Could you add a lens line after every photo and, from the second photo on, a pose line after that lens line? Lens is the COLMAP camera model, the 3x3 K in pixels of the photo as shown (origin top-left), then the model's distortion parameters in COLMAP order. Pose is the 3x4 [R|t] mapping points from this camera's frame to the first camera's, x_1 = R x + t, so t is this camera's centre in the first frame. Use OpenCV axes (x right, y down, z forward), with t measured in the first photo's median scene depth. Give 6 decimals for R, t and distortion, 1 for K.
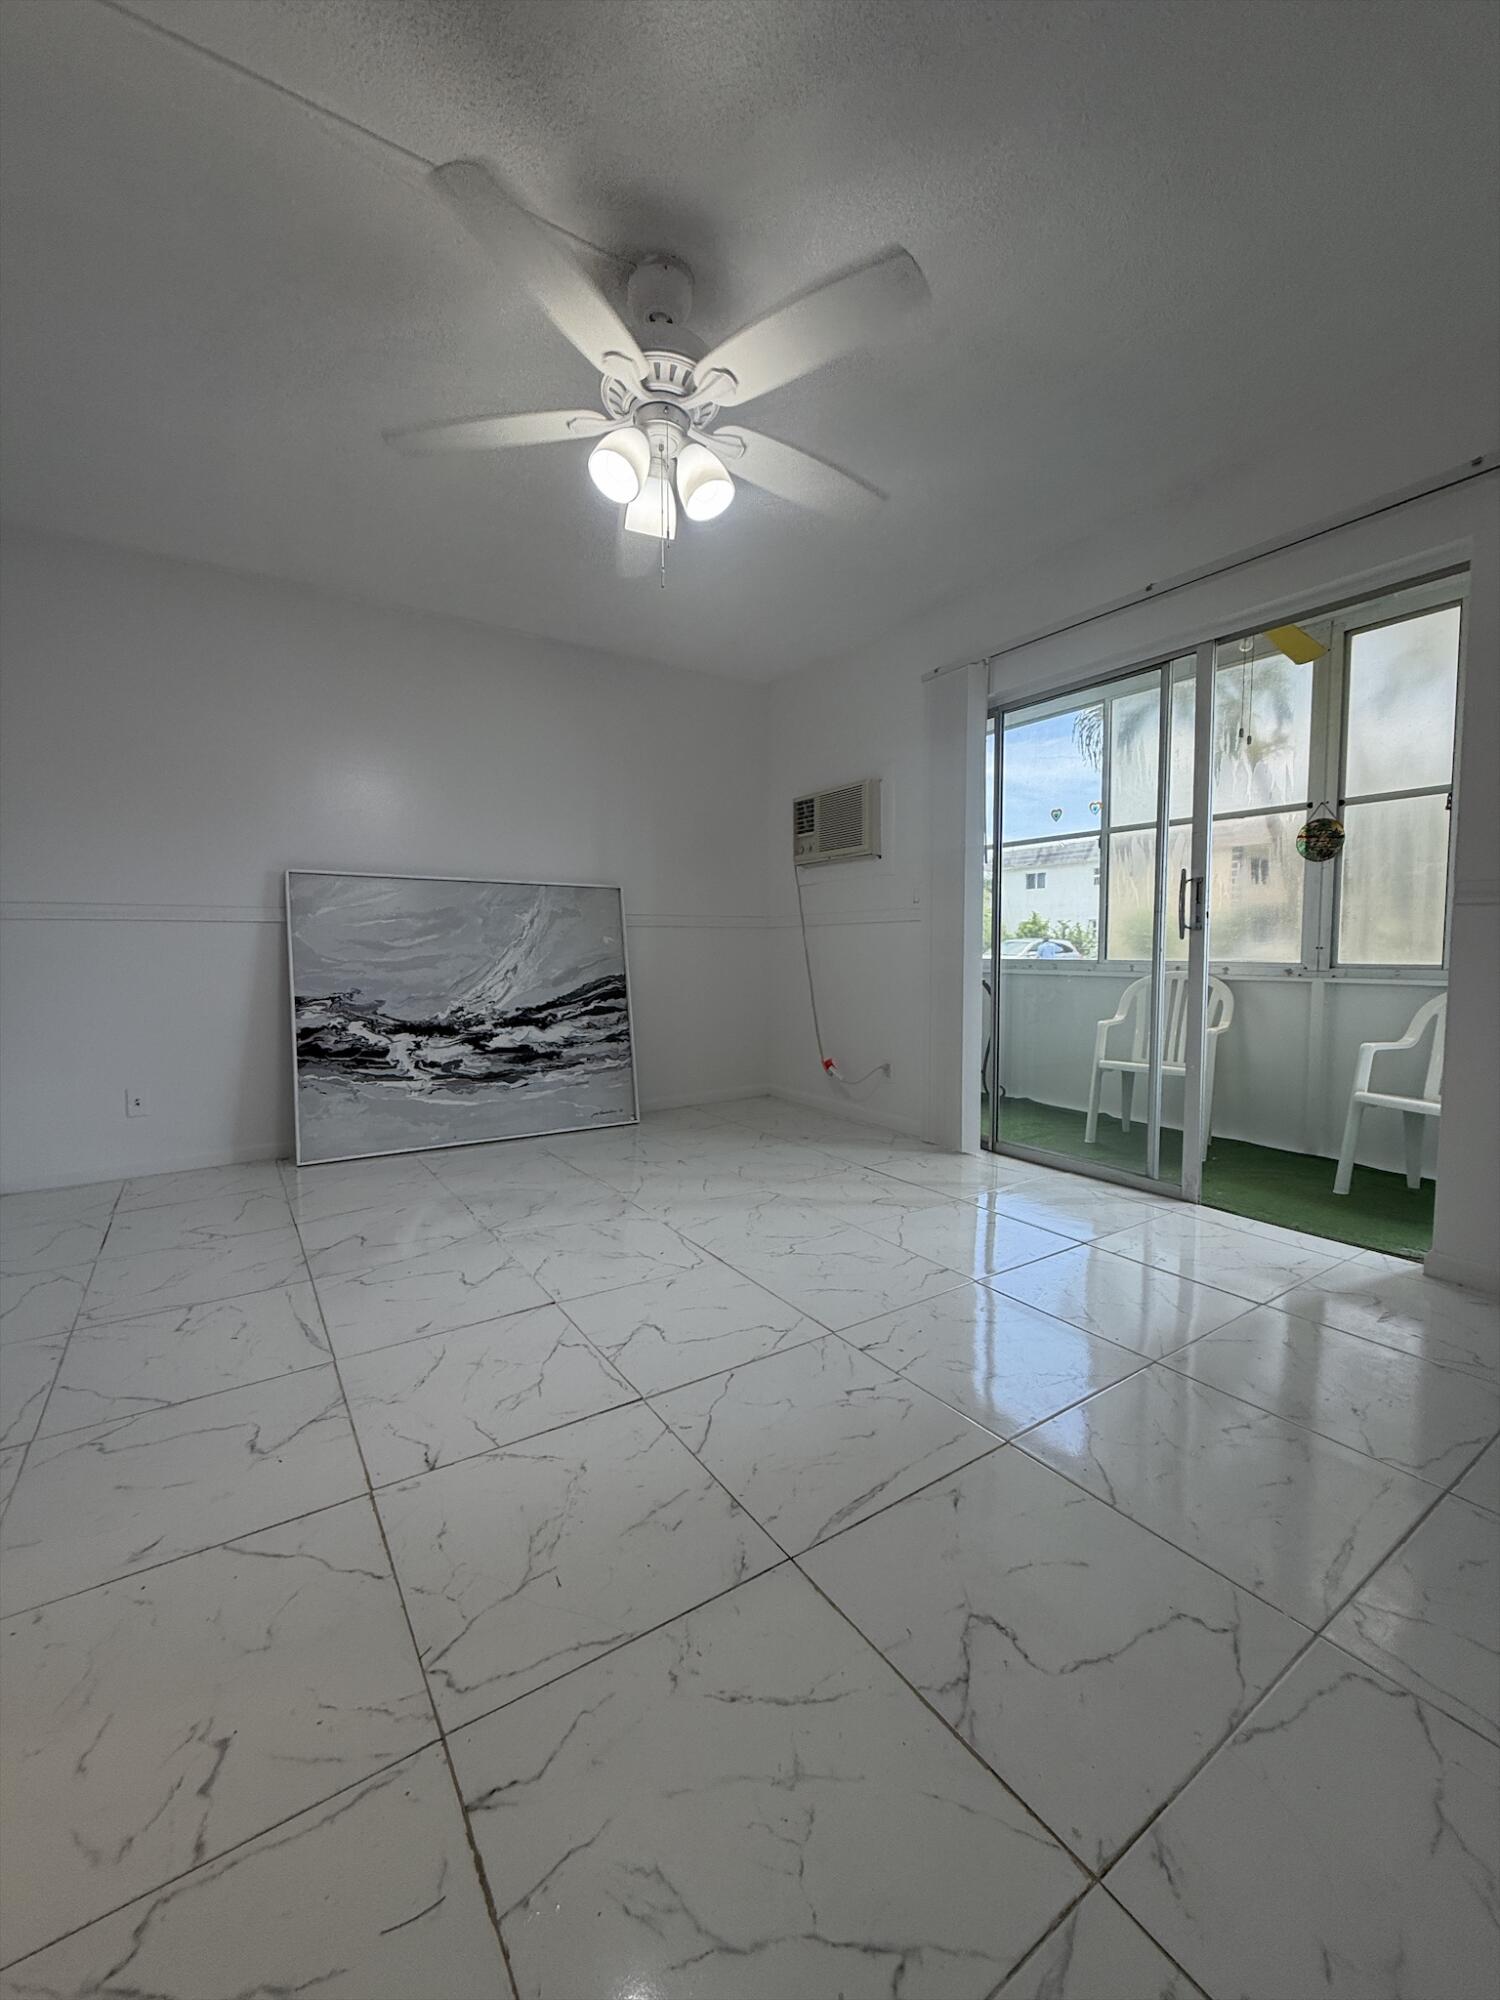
lens RADIAL K [[799.1, 0, 746.3], [0, 799.1, 996.6], [0, 0, 1]] dist [-0.000423, 0.000049]
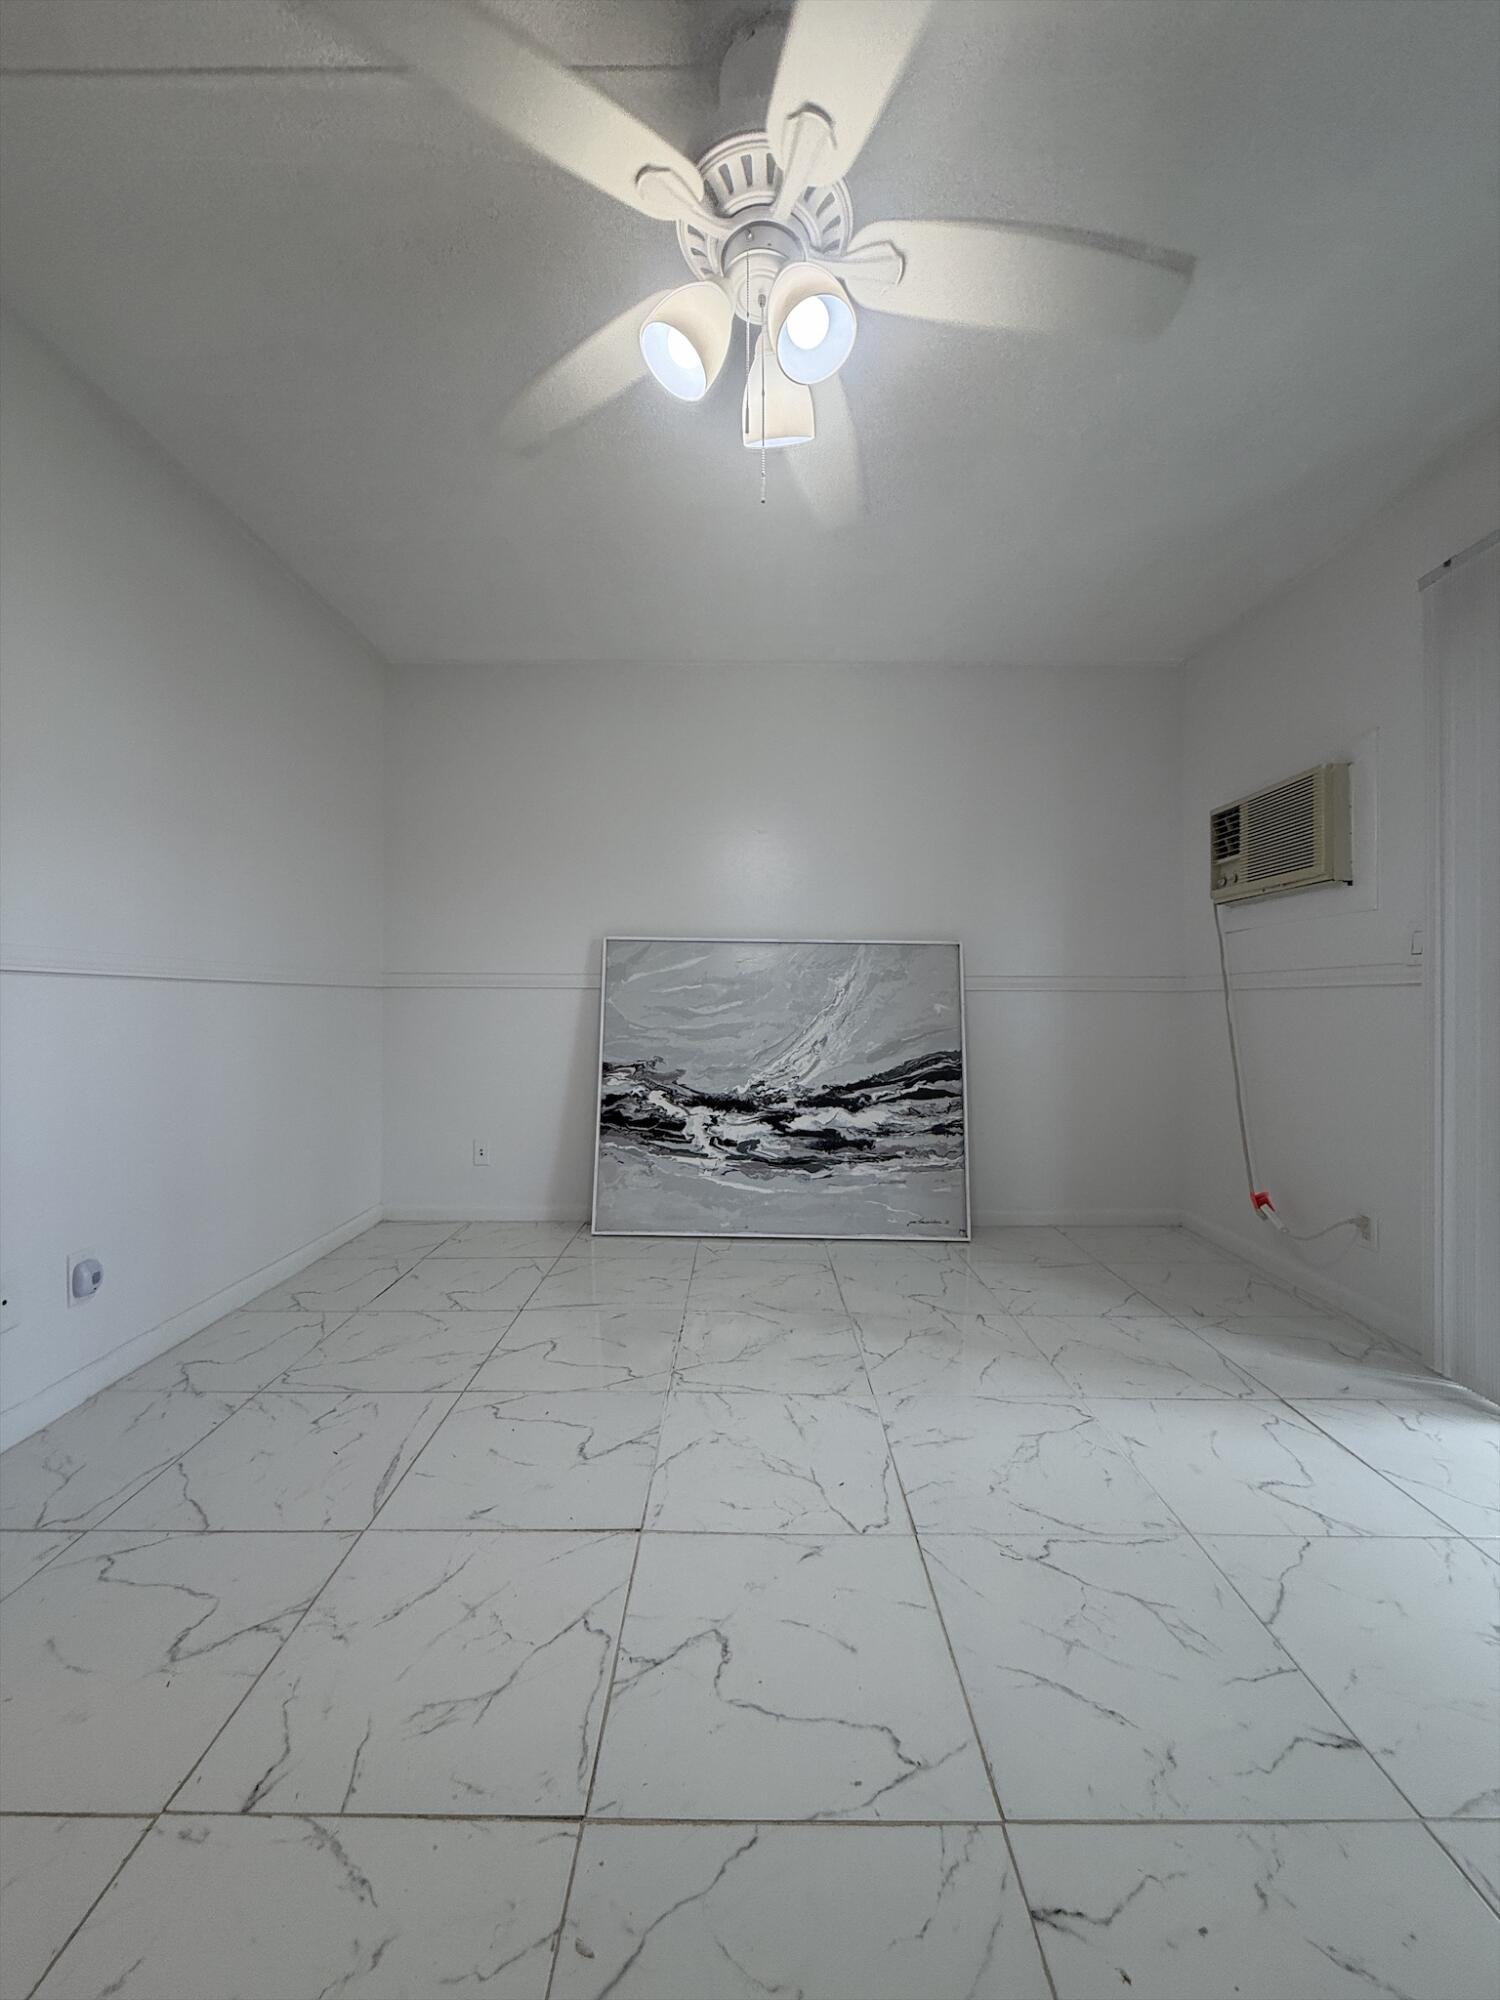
lens RADIAL K [[799.1, 0, 746.3], [0, 799.1, 996.6], [0, 0, 1]] dist [-0.000423, 0.000049]
pose [[0.832735, 0.006283, -0.553636, 0.126744], [-0.044090, 0.997513, -0.054997, -0.031668], [0.551914, 0.070207, 0.830941, 0.232658]]
